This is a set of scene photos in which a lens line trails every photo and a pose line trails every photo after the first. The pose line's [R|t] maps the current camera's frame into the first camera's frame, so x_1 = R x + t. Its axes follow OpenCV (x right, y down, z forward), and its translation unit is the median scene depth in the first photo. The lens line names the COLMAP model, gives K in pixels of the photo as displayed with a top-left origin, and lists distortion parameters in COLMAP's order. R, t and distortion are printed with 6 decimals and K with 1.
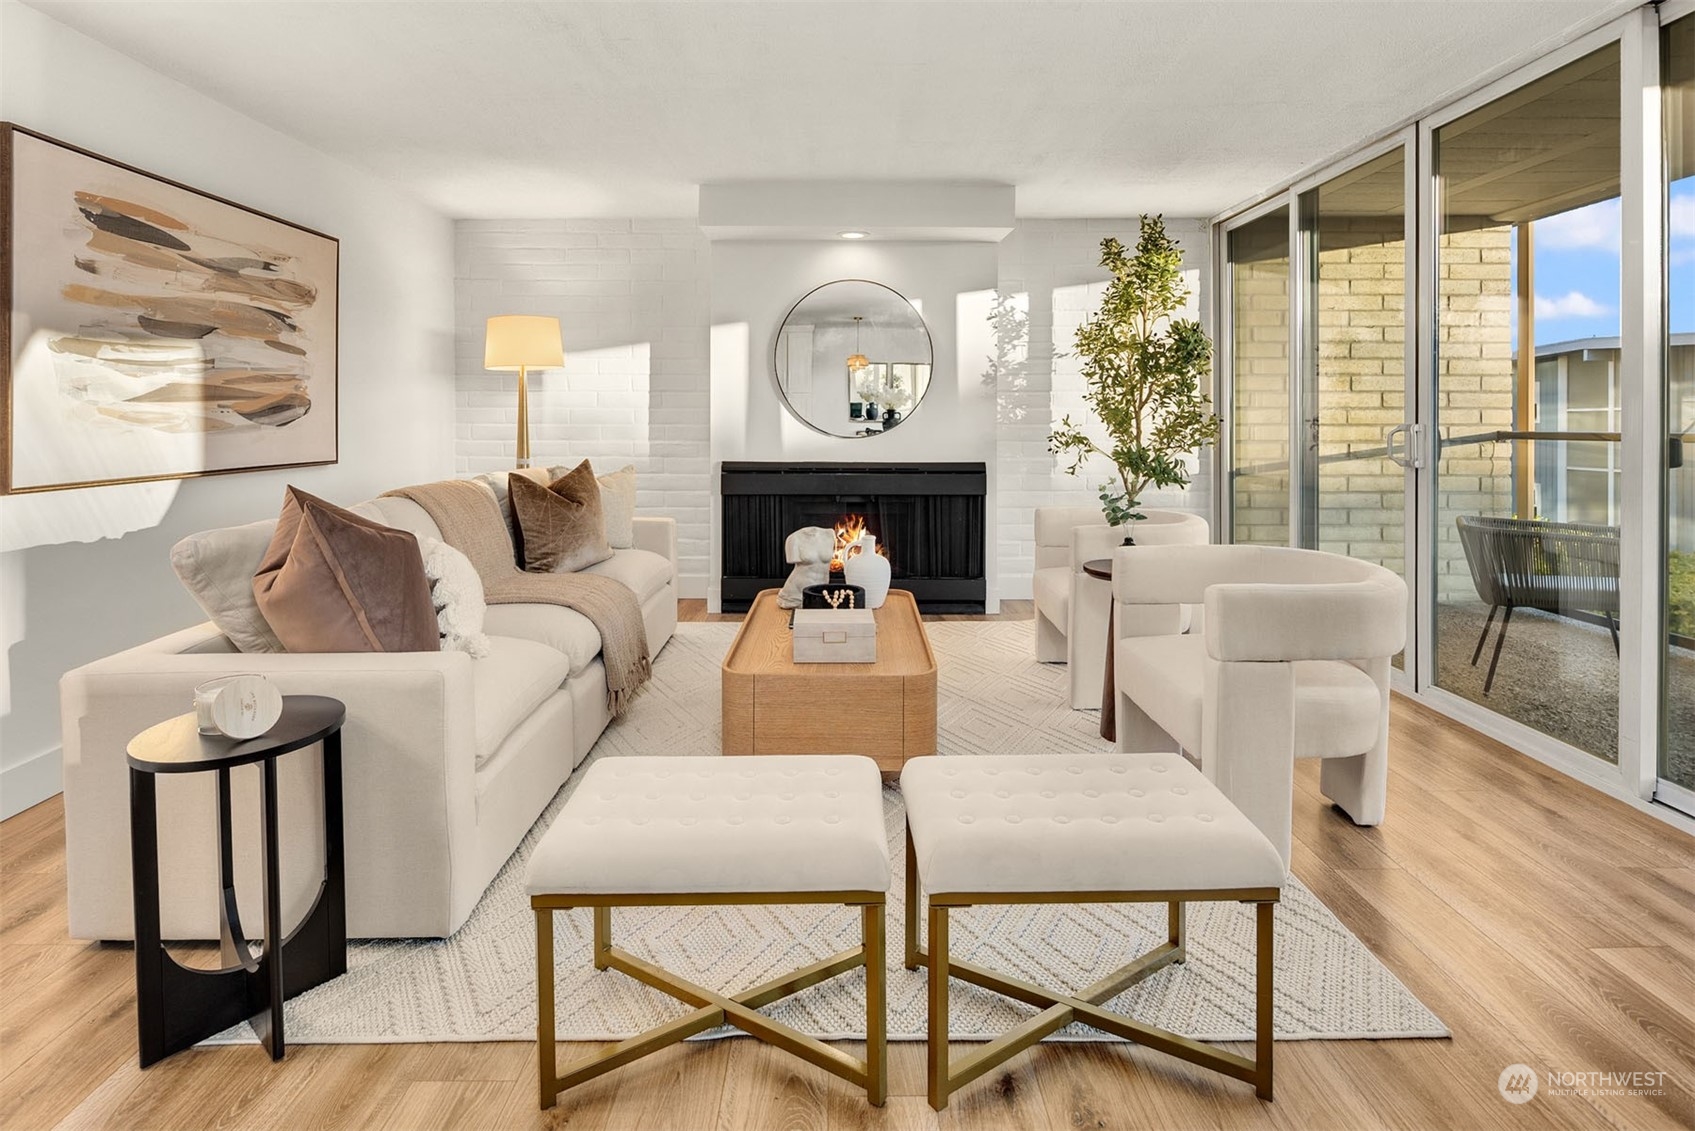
lens RADIAL K [[828.7, 0, 837.4], [0, 828.7, 429.8], [0, 0, 1]] dist [-0.000236, -0.002220]
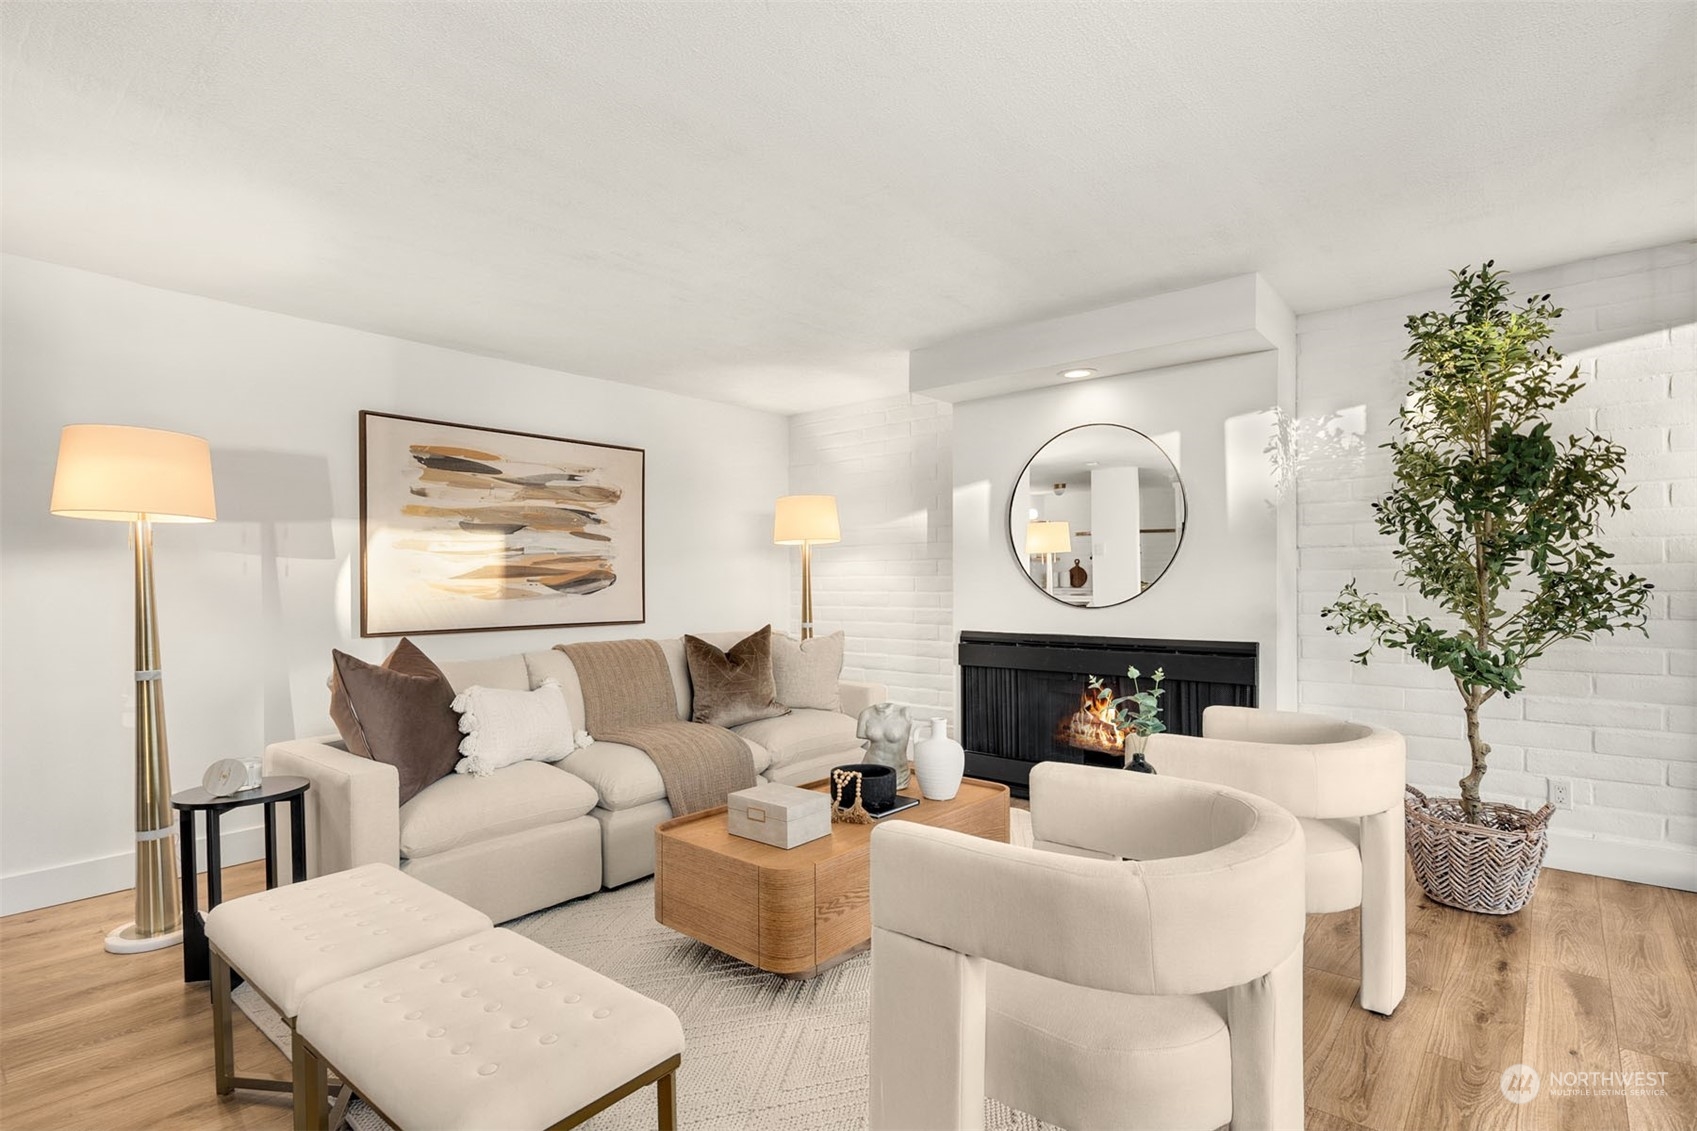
lens RADIAL K [[829.7, 0, 848.4], [0, 829.7, 592.1], [0, 0, 1]] dist [-0.000236, -0.002220]
pose [[0.761025, -0.000117, -0.648722, 0.414271], [-0.001385, 0.999997, -0.001805, -0.005094], [0.648721, 0.002272, 0.761023, 0.193692]]
